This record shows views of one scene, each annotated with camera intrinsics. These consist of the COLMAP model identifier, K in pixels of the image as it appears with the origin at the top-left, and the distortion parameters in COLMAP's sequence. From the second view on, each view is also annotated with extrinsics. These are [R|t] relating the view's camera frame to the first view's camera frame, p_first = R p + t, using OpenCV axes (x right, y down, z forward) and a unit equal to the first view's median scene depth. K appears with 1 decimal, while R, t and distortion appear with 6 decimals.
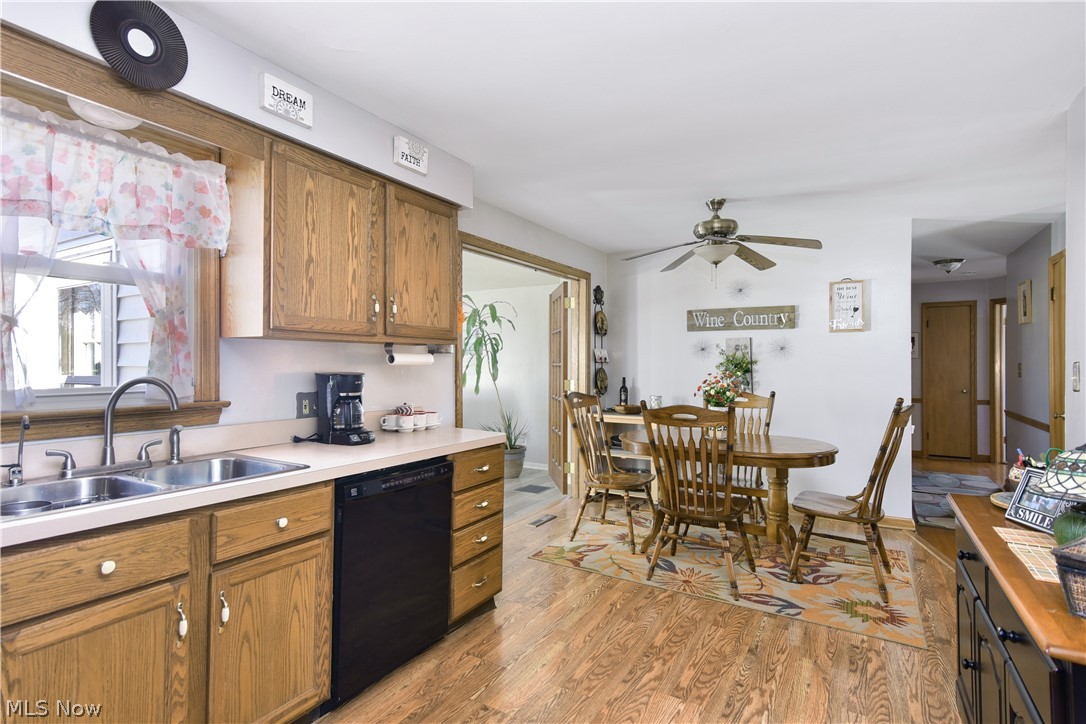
lens RADIAL K [[553.1, 0, 541.0], [0, 553.1, 361.2], [0, 0, 1]] dist [0.003295, 0.001102]
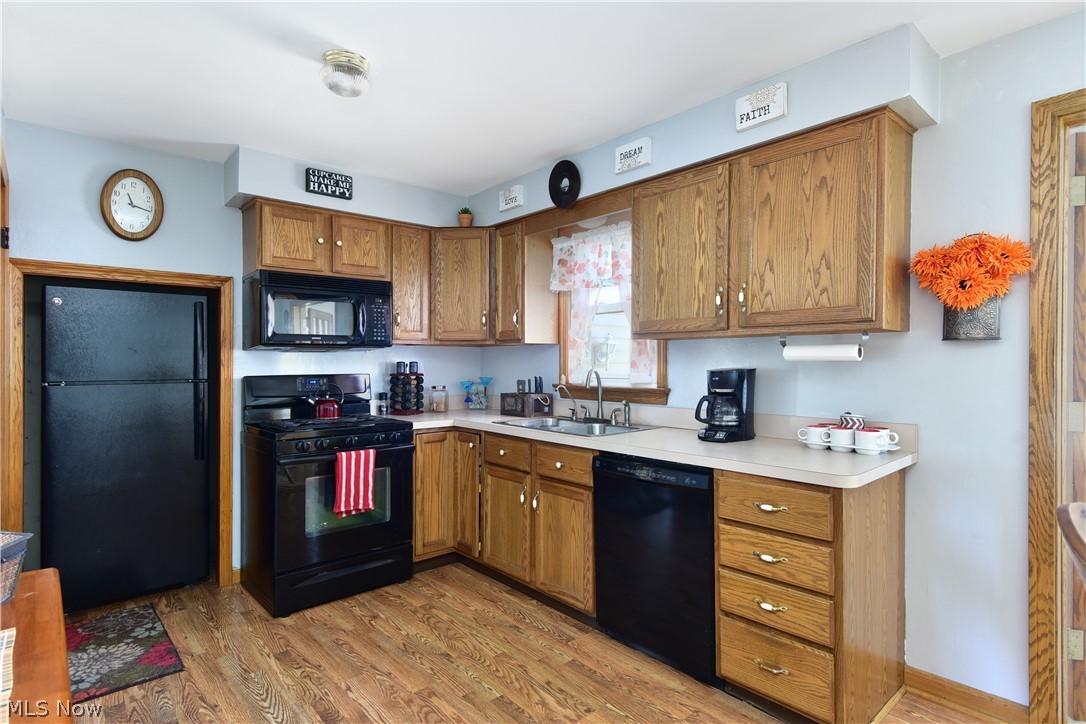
lens RADIAL K [[554.7, 0, 510.3], [0, 554.7, 352.9], [0, 0, 1]] dist [0.017159, 0.001088]
pose [[-0.343246, -0.010016, -0.939192, 0.741014], [0.013309, 0.999791, -0.015527, 0.003816], [0.939151, -0.017829, -0.343040, 1.021824]]
